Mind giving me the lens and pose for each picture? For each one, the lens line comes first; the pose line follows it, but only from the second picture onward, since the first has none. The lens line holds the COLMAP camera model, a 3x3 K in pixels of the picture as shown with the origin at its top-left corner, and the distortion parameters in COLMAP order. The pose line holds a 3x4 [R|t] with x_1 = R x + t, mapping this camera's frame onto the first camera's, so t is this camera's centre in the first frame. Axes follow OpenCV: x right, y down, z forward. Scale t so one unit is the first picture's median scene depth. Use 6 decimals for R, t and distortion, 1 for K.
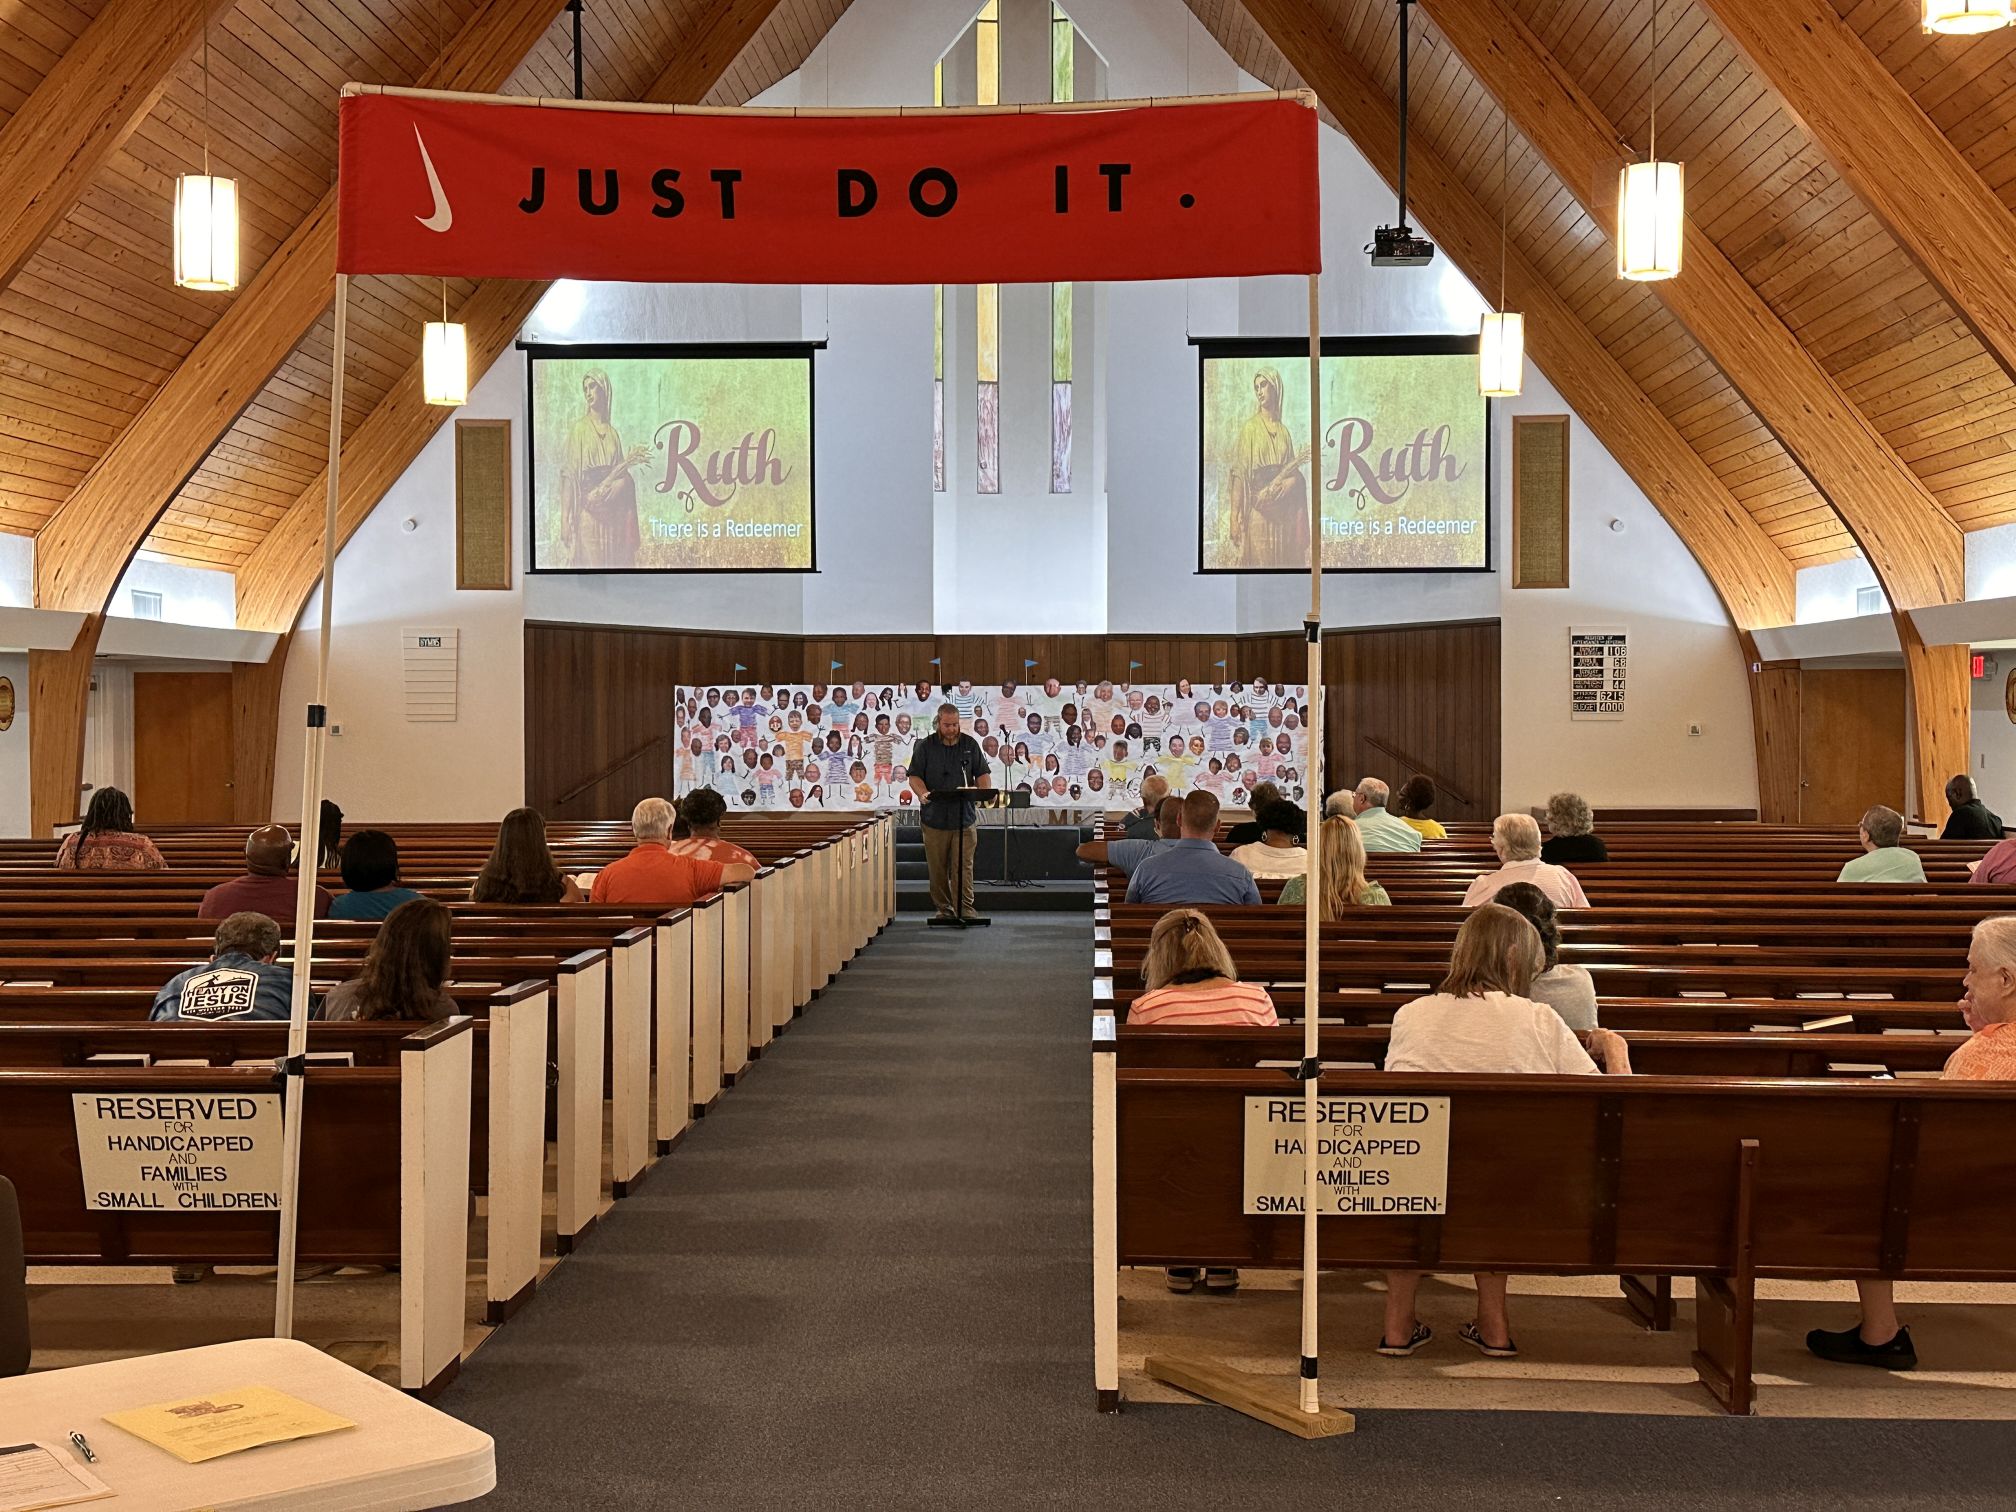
lens RADIAL K [[2619.4, 0, 994.1], [0, 2619.4, 712.4], [0, 0, 1]] dist [0.271092, 0.000000]
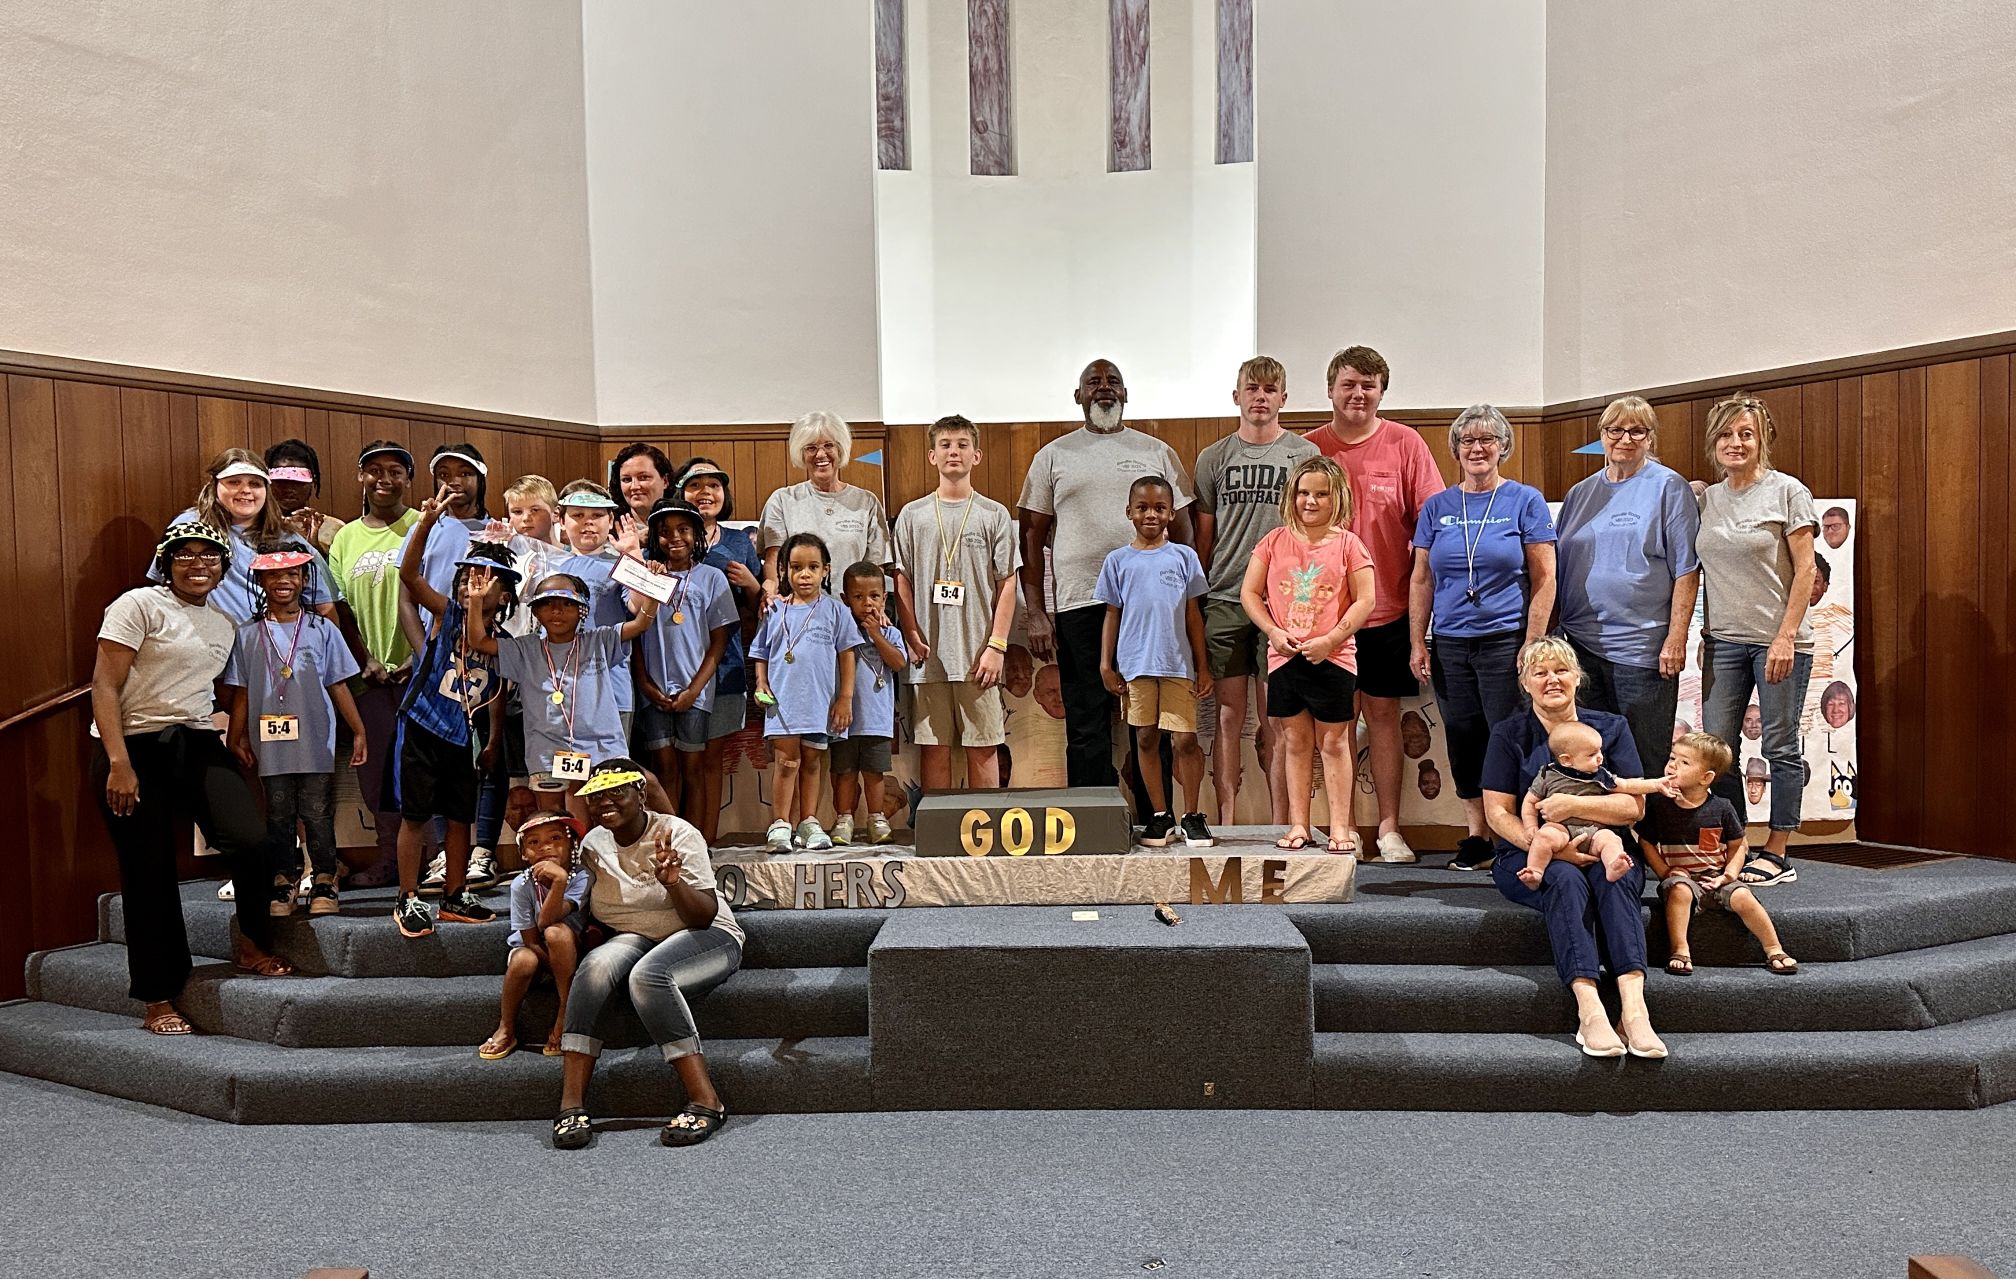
lens RADIAL K [[1598.5, 0, 1001.3], [0, 1598.5, 741.4], [0, 0, 1]] dist [0.047683, -0.004767]
pose [[0.999821, -0.018228, 0.005083, -0.004584], [0.017758, 0.996570, 0.080822, 0.004181], [-0.006538, -0.080717, 0.996716, 0.774249]]
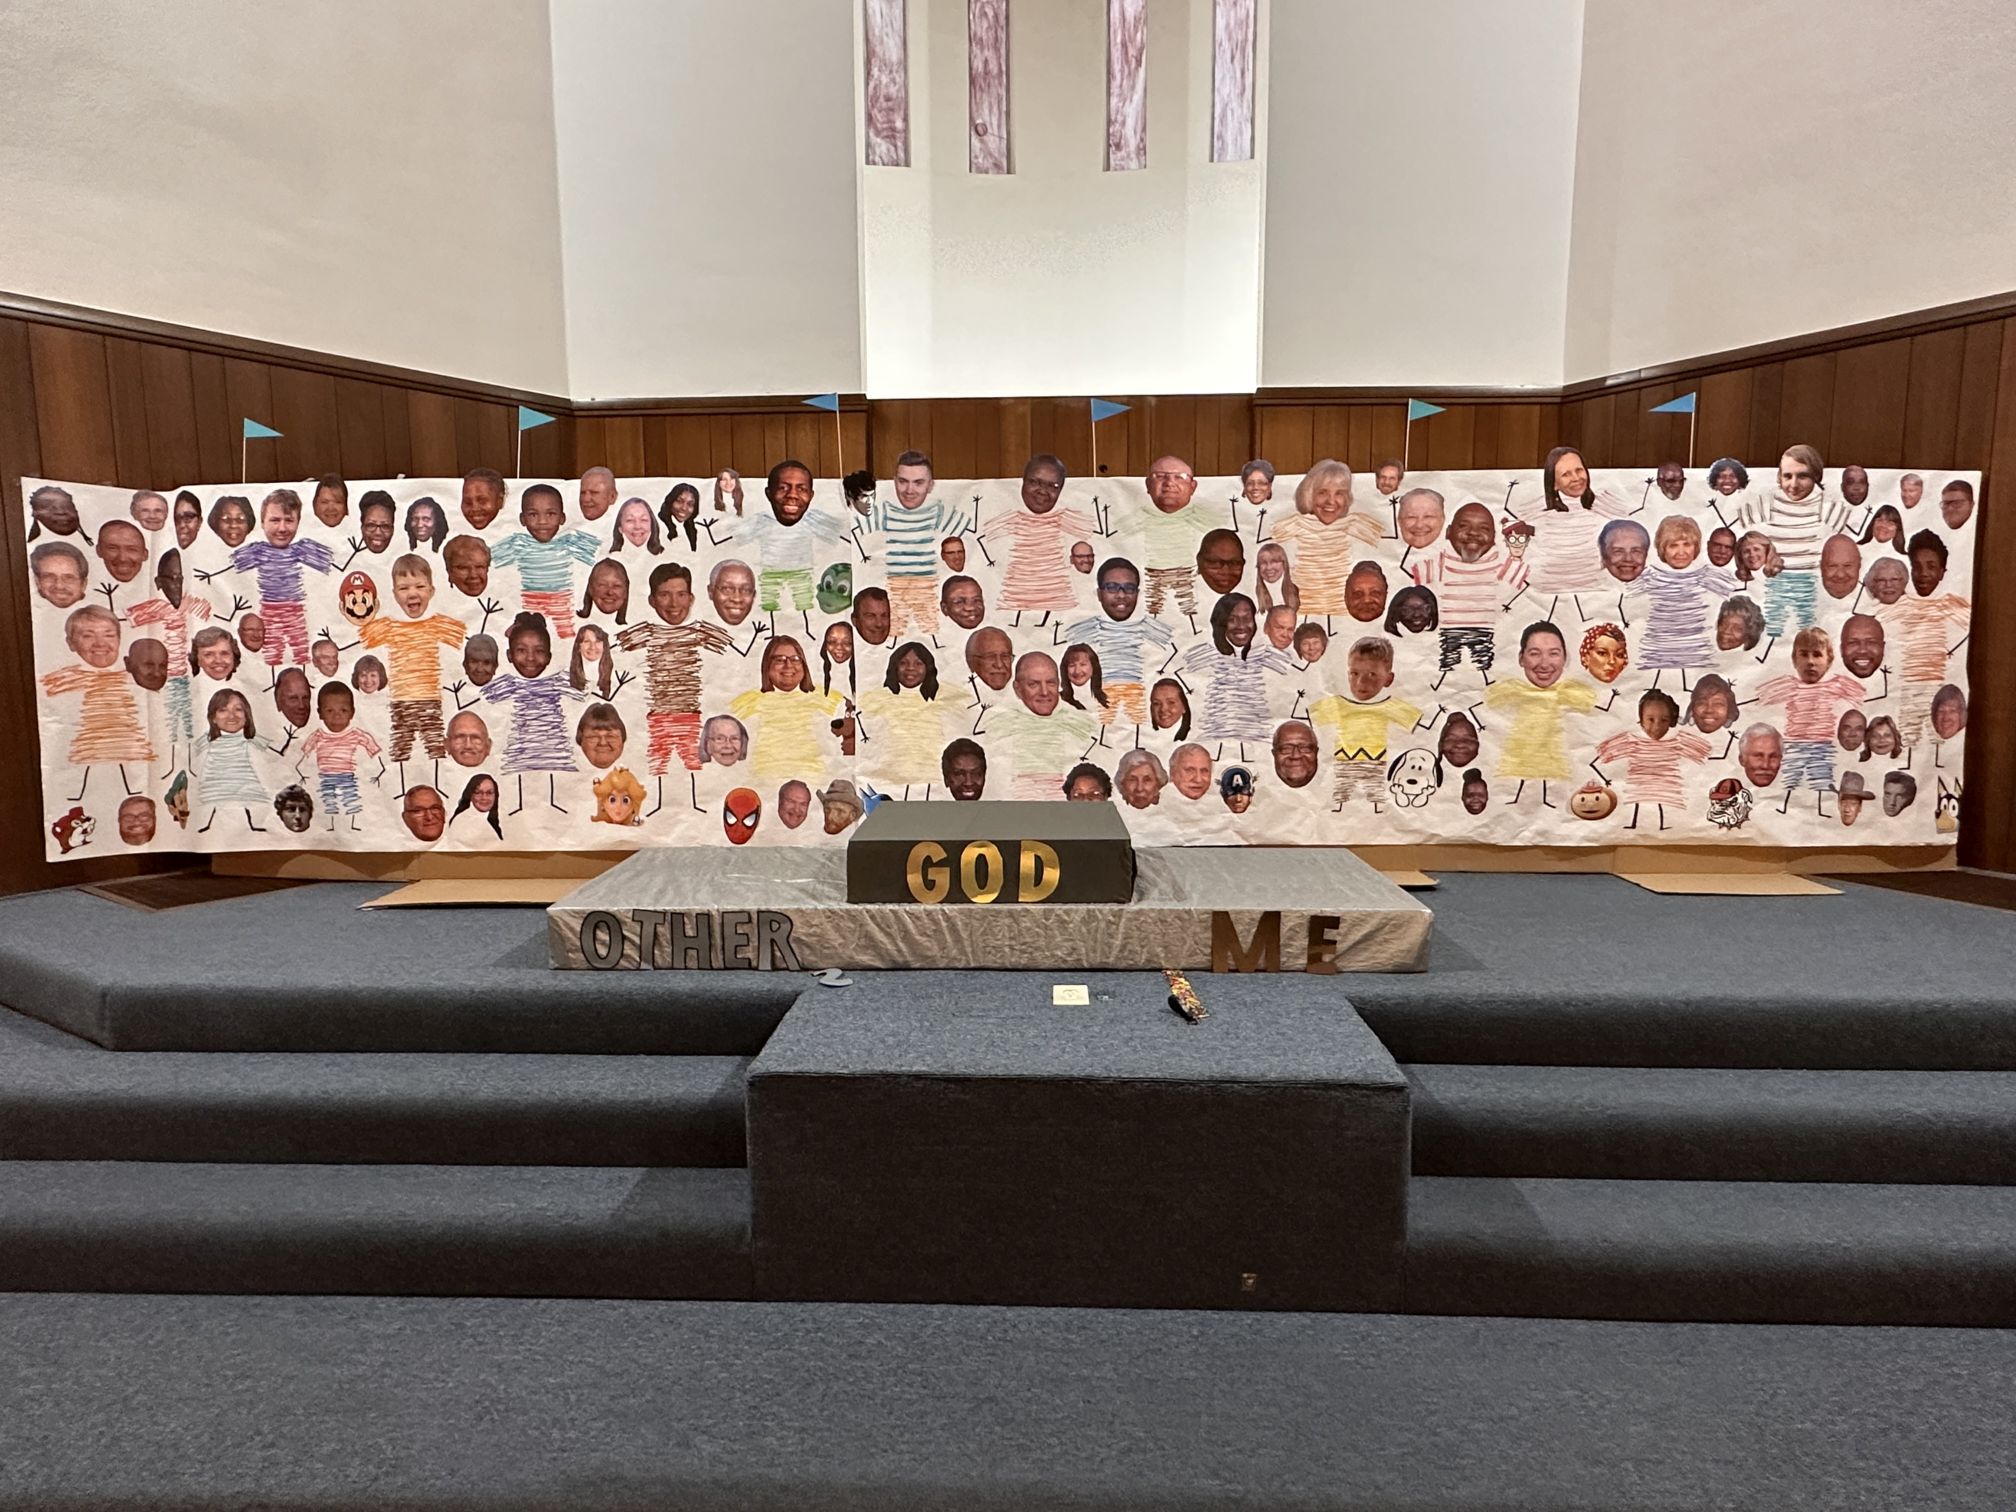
lens RADIAL K [[1142.0, 0, 1003.1], [0, 1142.0, 766.4], [0, 0, 1]] dist [-0.002987, -0.000501]
pose [[0.999981, -0.005199, -0.003457, 0.000844], [0.005594, 0.991942, 0.126568, 0.008343], [0.002772, -0.126585, 0.991952, 0.870912]]
